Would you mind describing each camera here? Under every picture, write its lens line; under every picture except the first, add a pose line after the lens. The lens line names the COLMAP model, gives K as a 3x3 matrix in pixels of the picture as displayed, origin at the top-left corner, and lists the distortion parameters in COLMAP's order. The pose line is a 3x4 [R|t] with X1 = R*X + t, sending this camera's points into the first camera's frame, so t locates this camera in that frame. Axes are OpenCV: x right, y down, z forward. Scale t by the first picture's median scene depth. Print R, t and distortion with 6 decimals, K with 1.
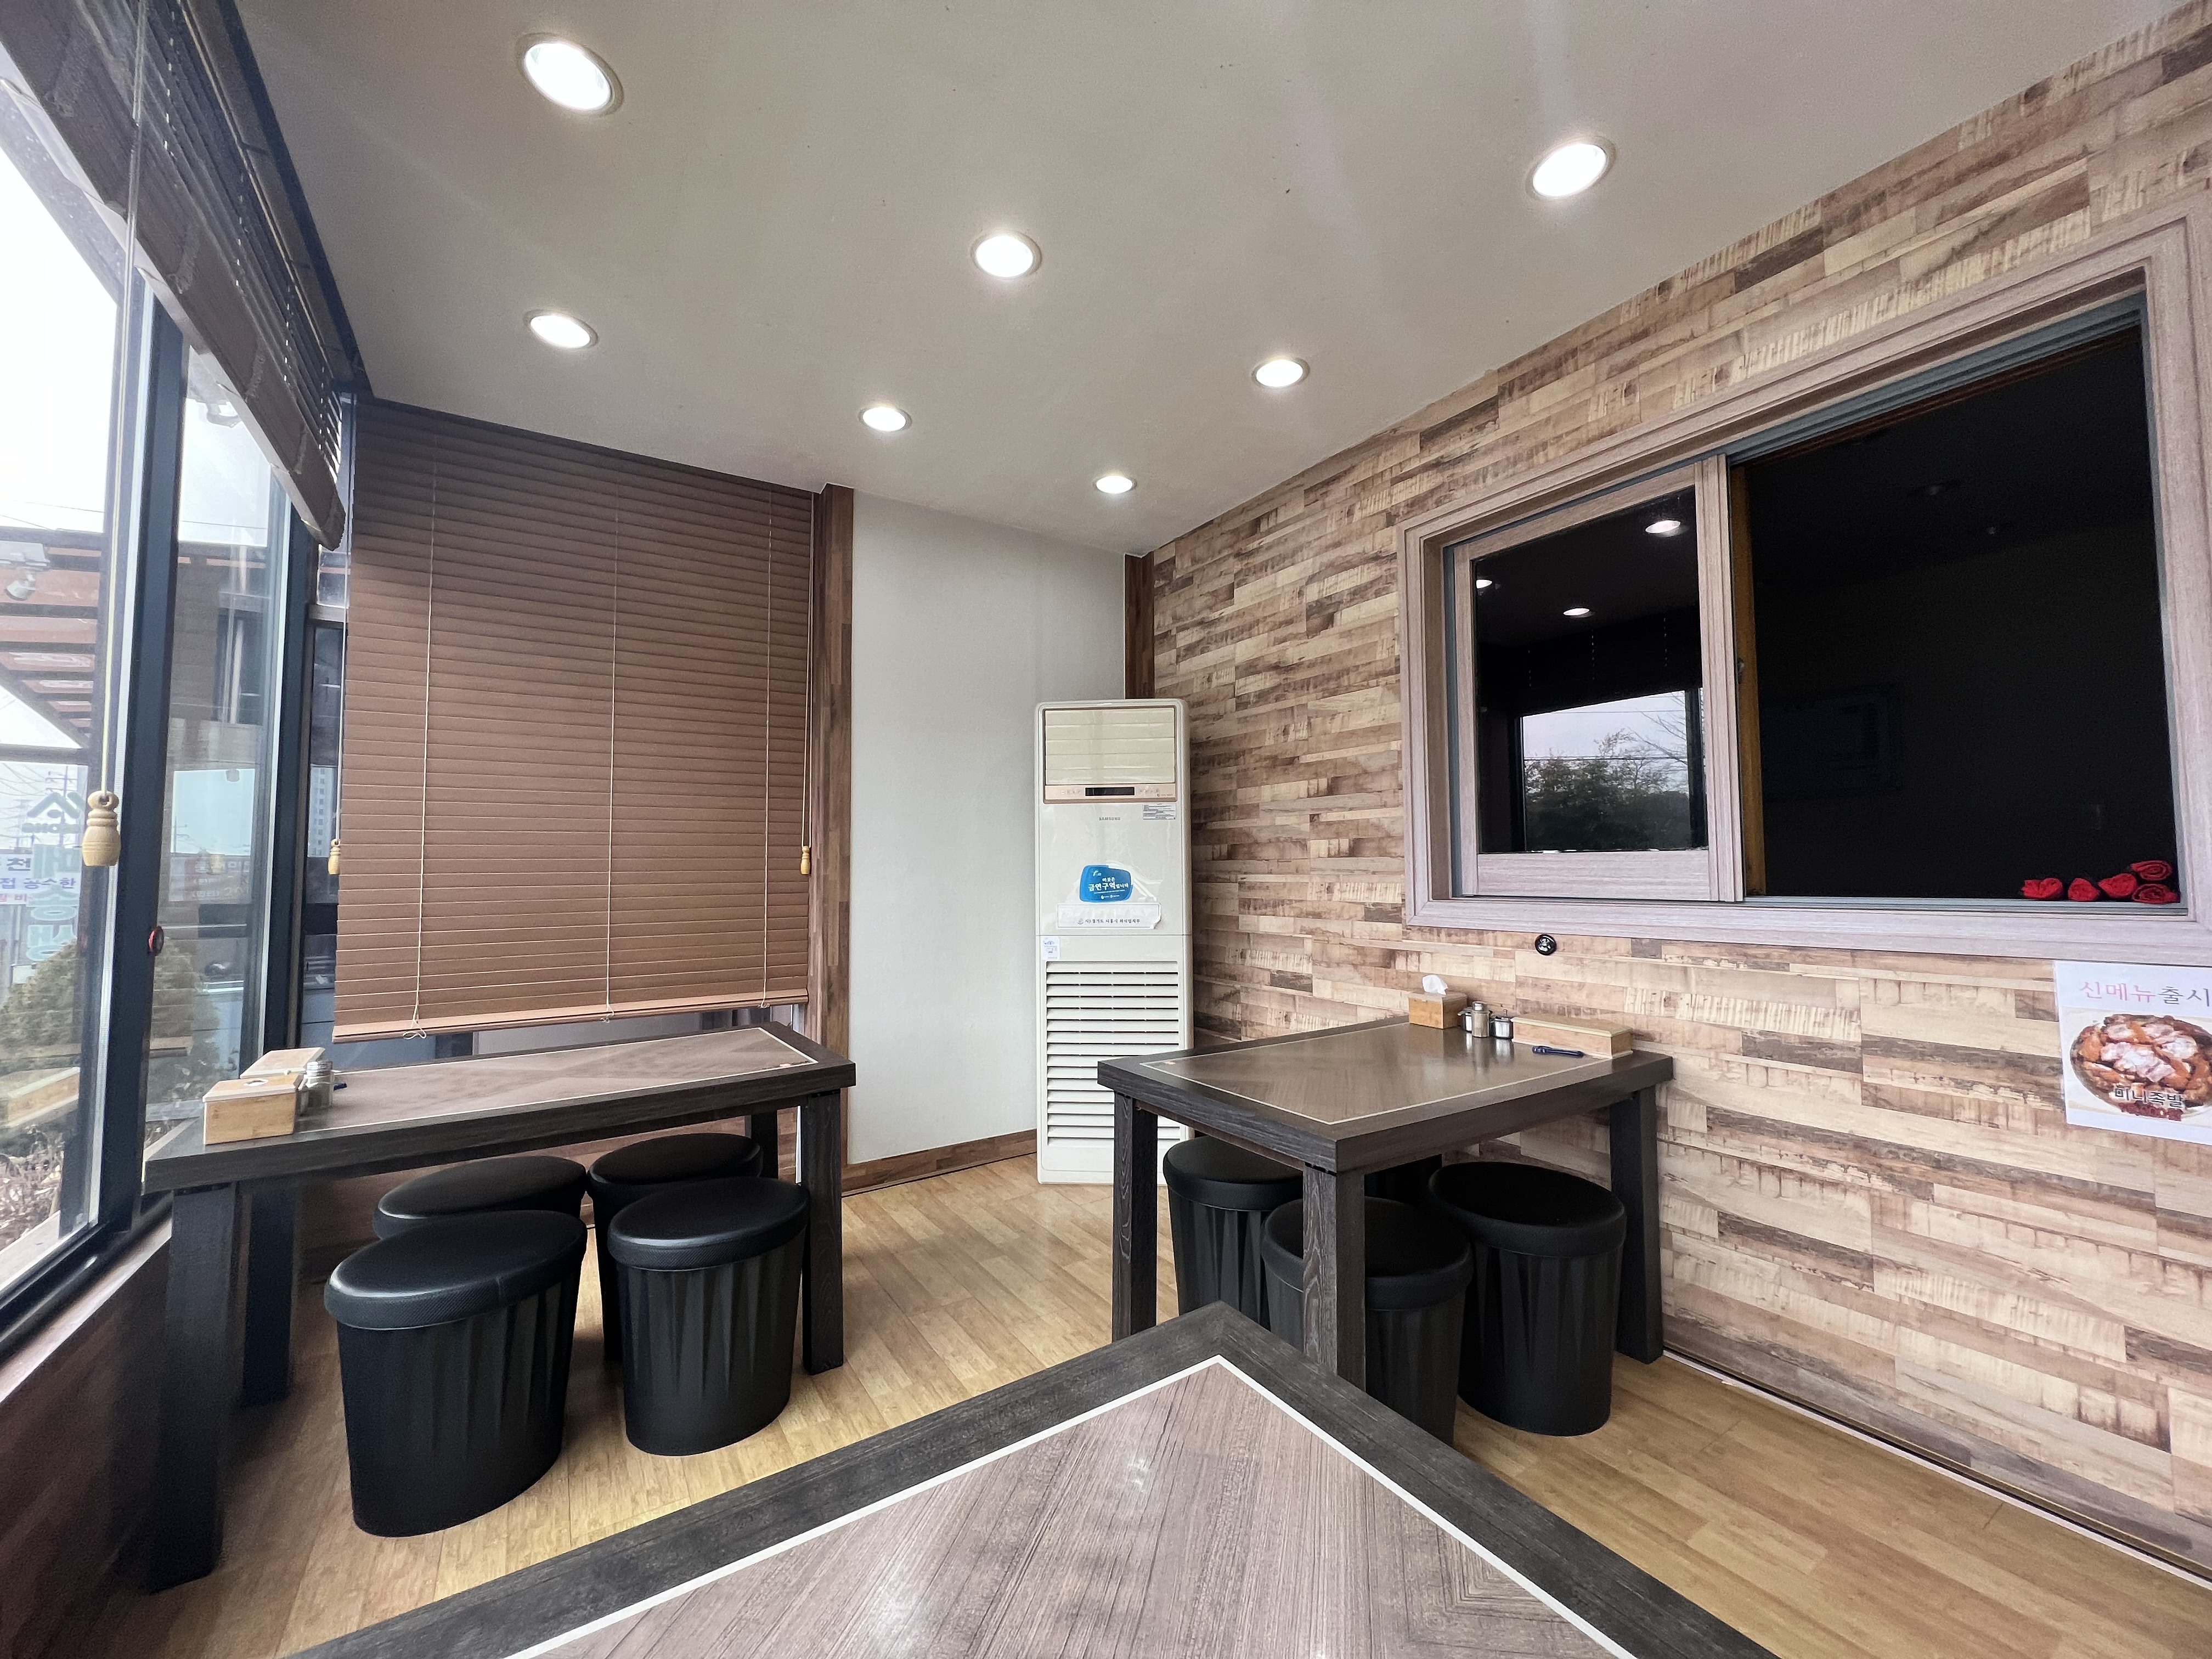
lens RADIAL K [[884.2, 0, 1111.9], [0, 884.2, 830.3], [0, 0, 1]] dist [0.002716, -0.000145]
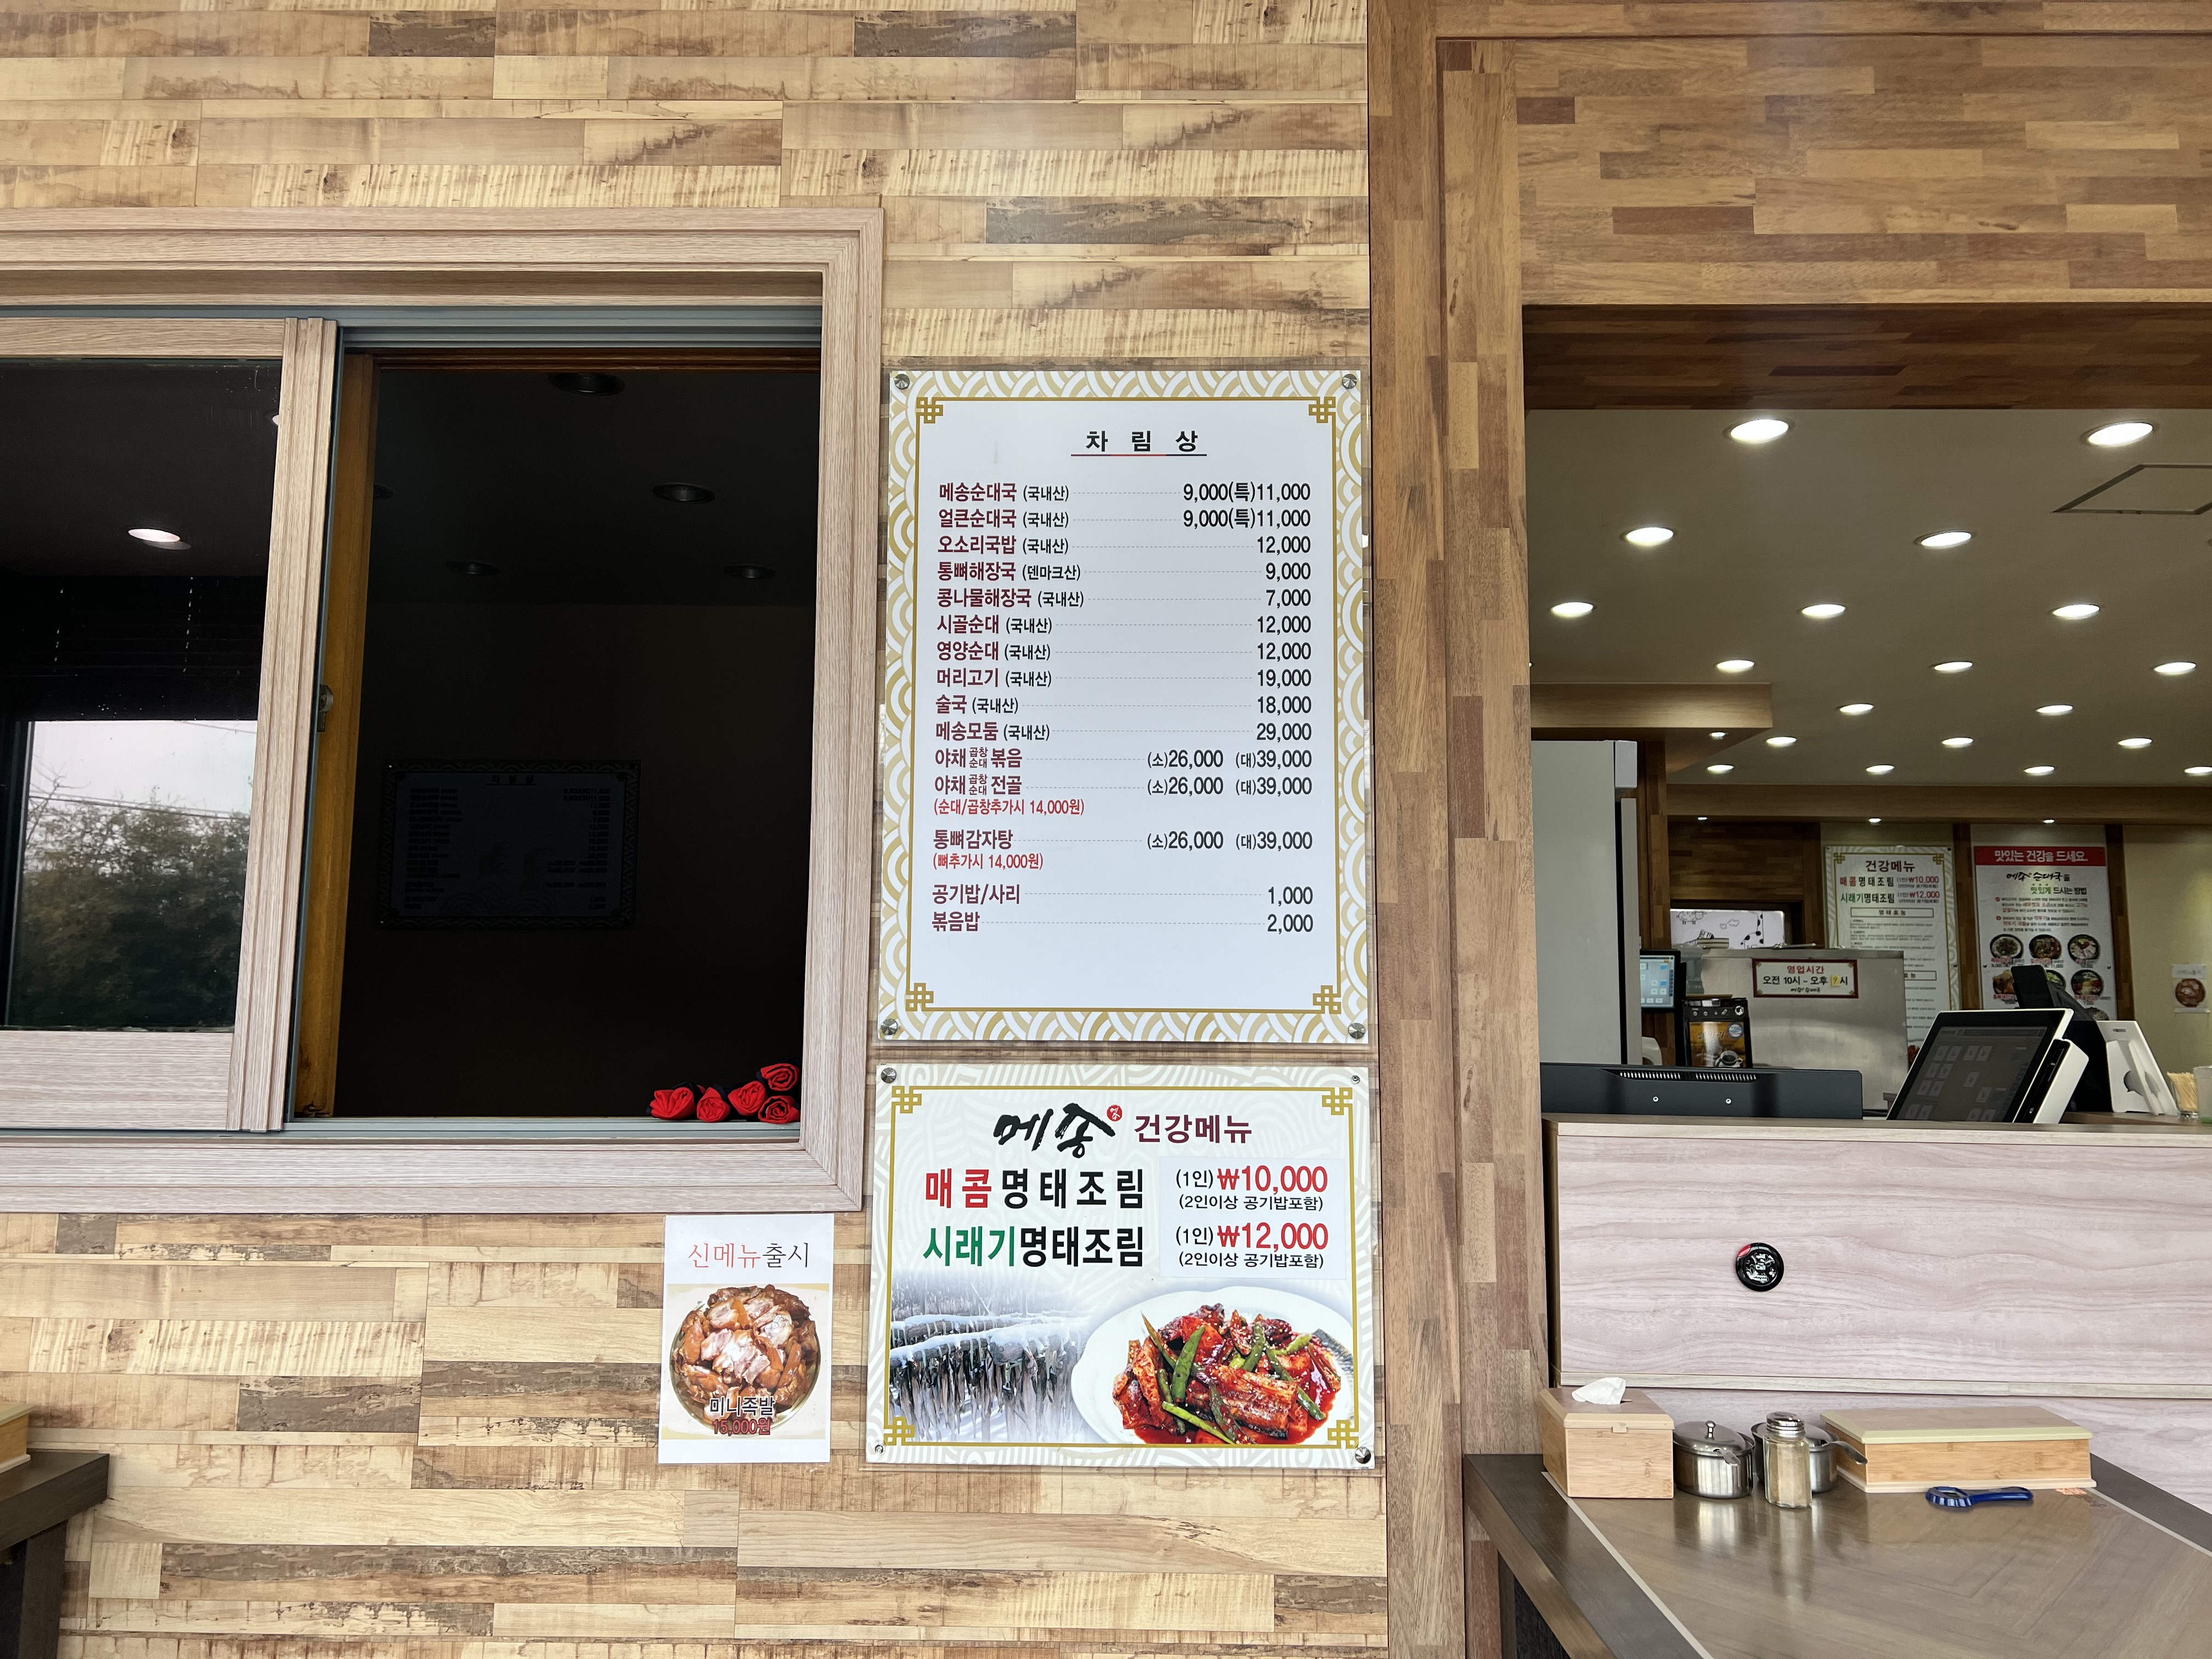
lens RADIAL K [[1671.1, 0, 1103.7], [0, 1671.1, 822.7], [0, 0, 1]] dist [0.057979, -0.061351]
pose [[0.563594, 0.113928, 0.818158, 0.150719], [-0.052096, 0.993374, -0.102440, -0.030874], [-0.824407, 0.015112, 0.565795, -0.000440]]
